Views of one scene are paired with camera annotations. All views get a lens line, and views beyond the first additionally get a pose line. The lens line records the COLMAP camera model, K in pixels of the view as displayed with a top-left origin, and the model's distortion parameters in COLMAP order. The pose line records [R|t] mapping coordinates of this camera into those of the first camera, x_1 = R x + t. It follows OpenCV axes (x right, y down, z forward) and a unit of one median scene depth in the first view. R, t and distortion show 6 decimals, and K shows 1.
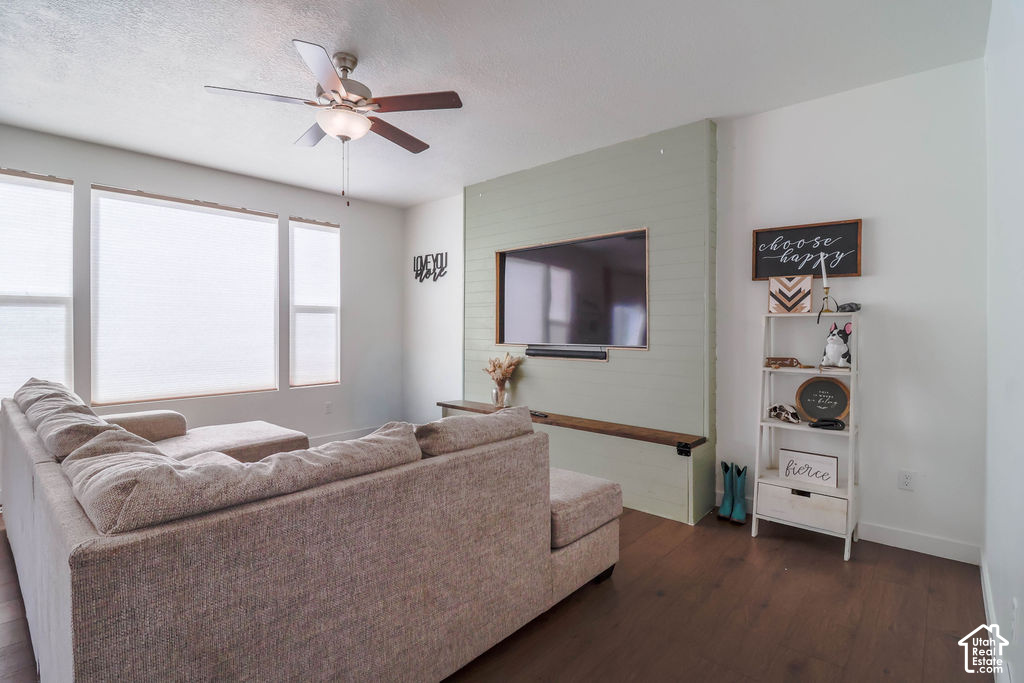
lens RADIAL K [[489.5, 0, 504.6], [0, 489.5, 332.5], [0, 0, 1]] dist [-0.003751, -0.000748]
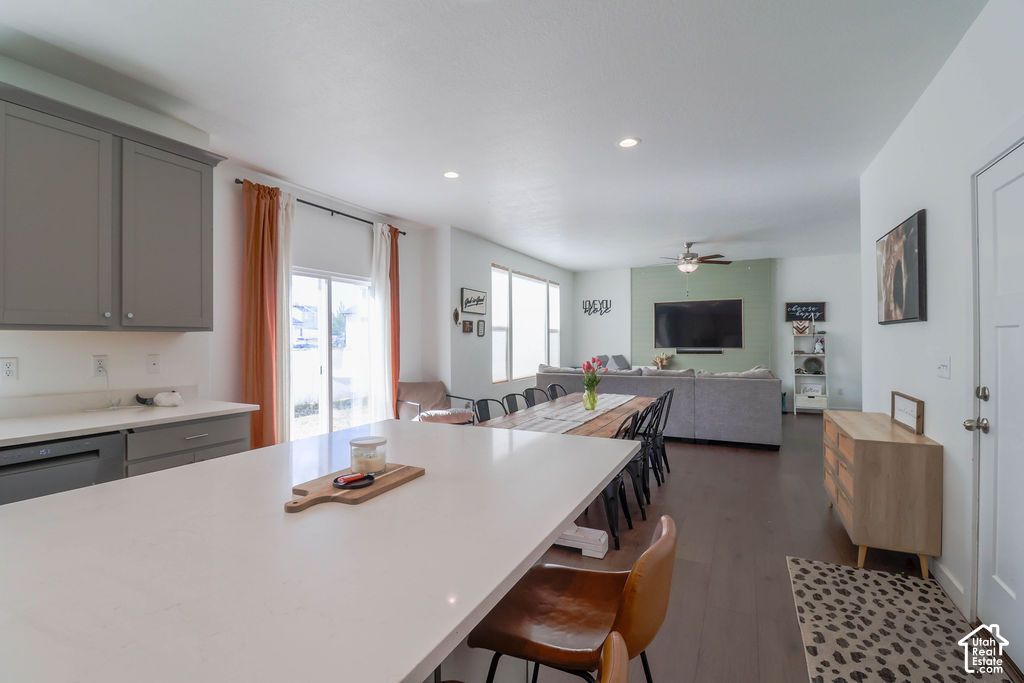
lens RADIAL K [[476.7, 0, 512.0], [0, 476.7, 341.5], [0, 0, 1]] dist [-0.007357, -0.001041]
pose [[0.955725, -0.007127, 0.294174, -1.660261], [0.008814, 0.999951, -0.004409, -0.002204], [-0.294128, 0.006806, 0.955742, -1.010730]]
